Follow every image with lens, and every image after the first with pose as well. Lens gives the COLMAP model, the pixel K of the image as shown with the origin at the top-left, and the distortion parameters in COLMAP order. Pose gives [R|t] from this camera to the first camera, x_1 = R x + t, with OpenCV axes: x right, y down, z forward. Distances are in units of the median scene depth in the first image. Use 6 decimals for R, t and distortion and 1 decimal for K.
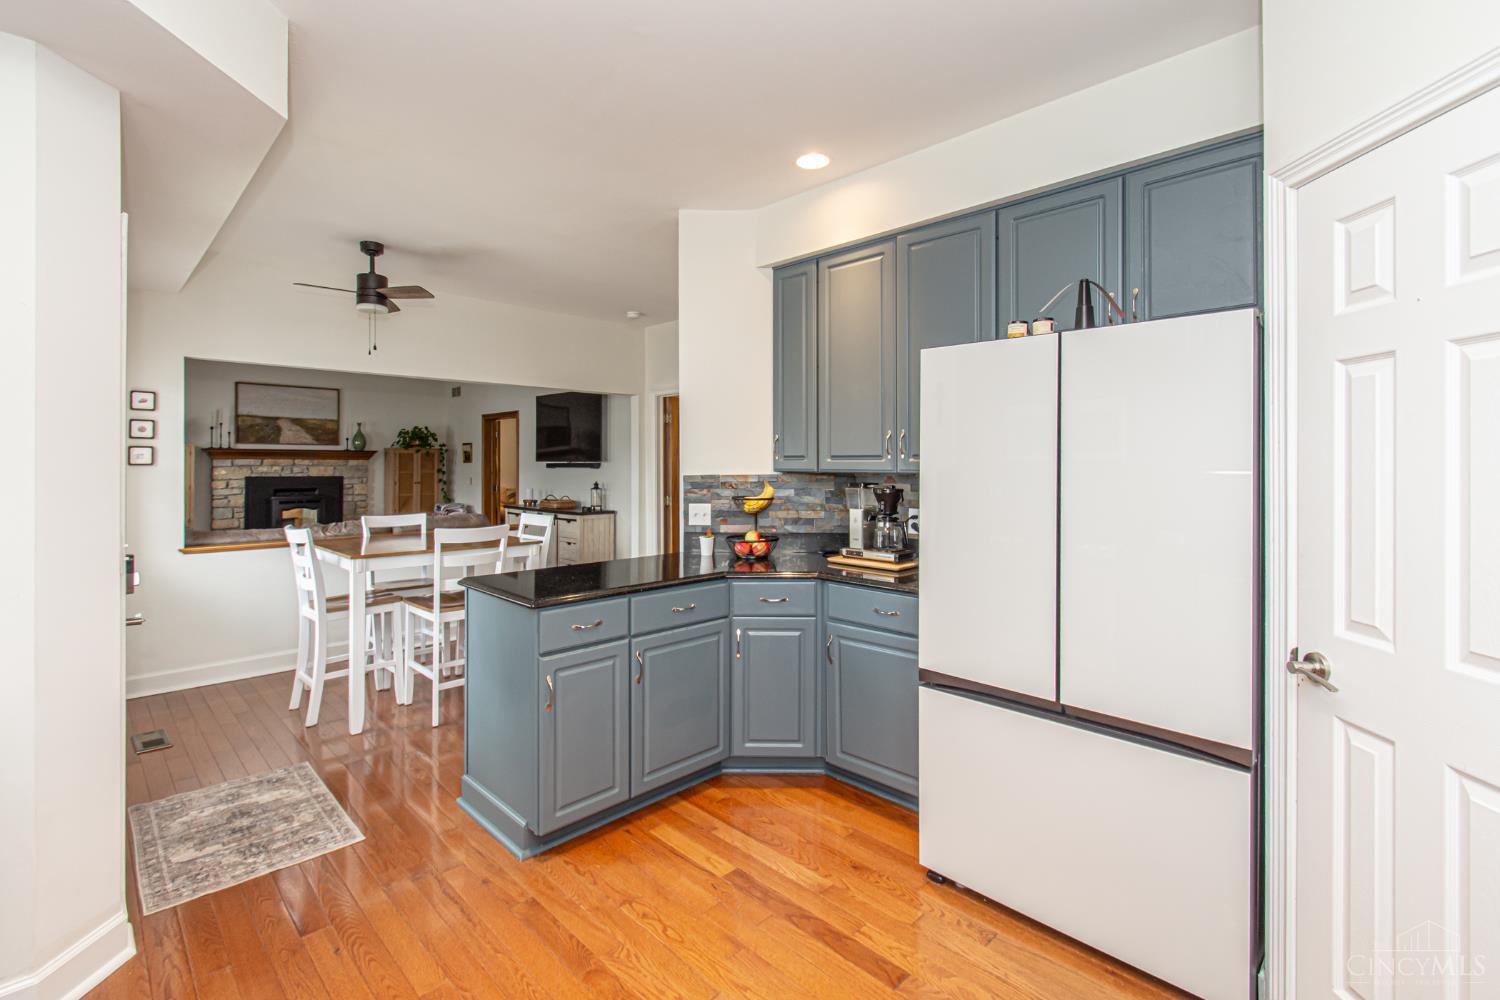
lens RADIAL K [[667.8, 0, 746.3], [0, 667.8, 459.8], [0, 0, 1]] dist [-0.000051, 0.000074]
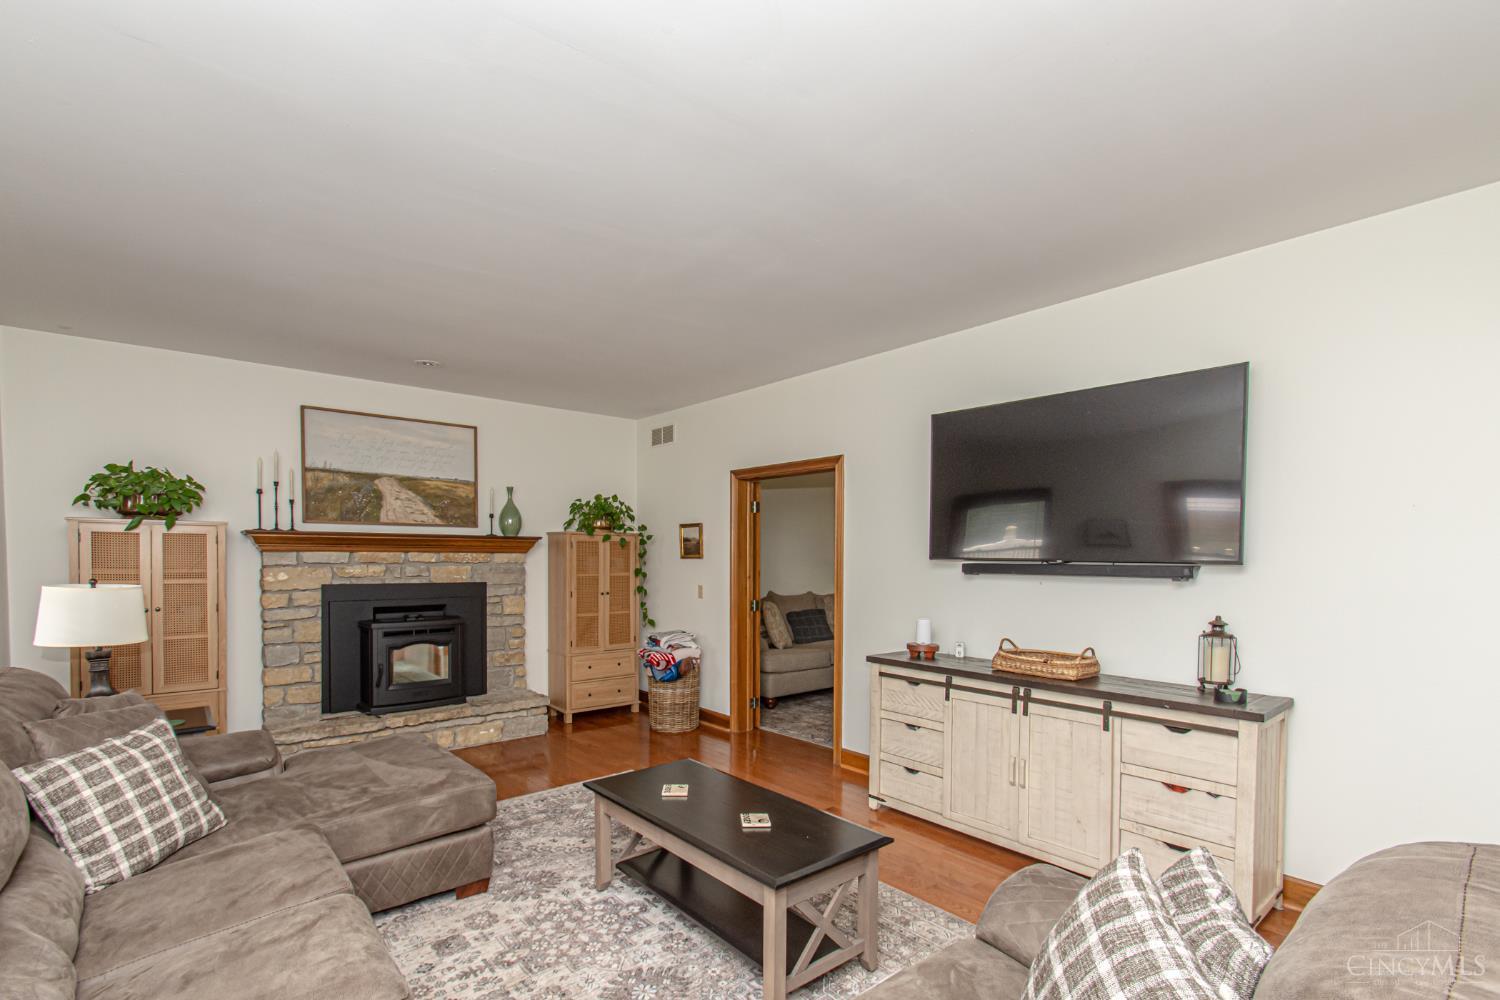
lens RADIAL K [[690.1, 0, 748.6], [0, 690.1, 567.8], [0, 0, 1]] dist [0.000632, 0.000059]
pose [[0.997721, 0.006944, -0.067117, -0.371792], [-0.005124, 0.999615, 0.027257, -0.004667], [0.067281, -0.026851, 0.997373, 0.471821]]
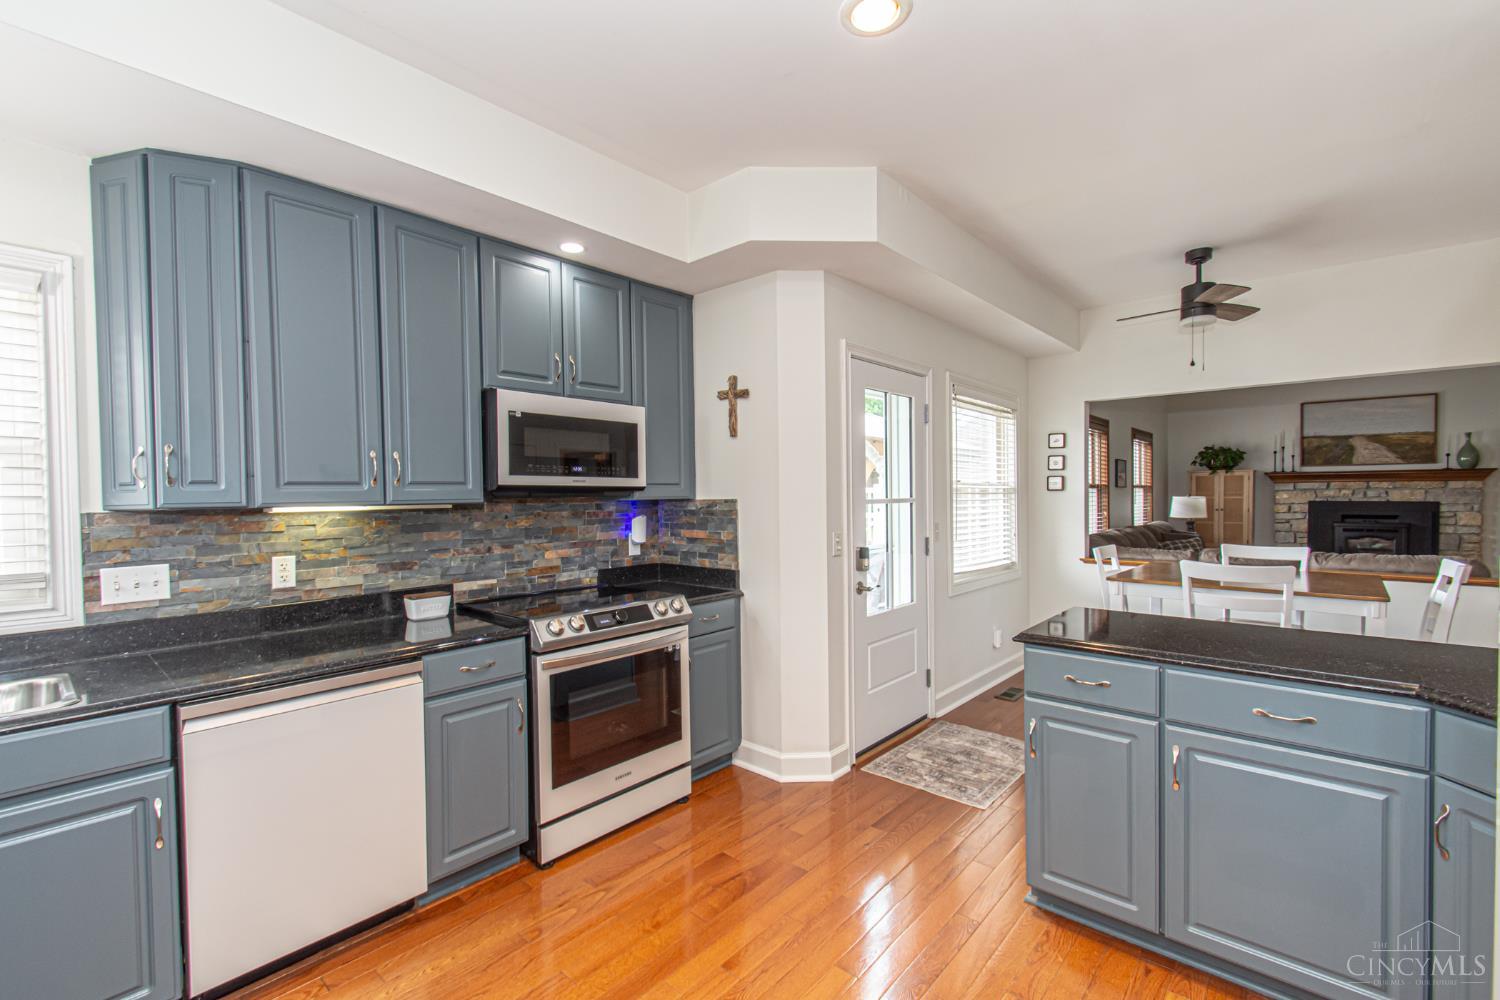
lens RADIAL K [[652.8, 0, 743.1], [0, 652.8, 507.4], [0, 0, 1]] dist [0.000767, 0.000023]
pose [[0.062662, 0.020750, -0.997819, 0.133210], [0.015481, 0.999643, 0.021760, 0.001583], [0.997915, -0.016811, 0.062318, 0.128440]]
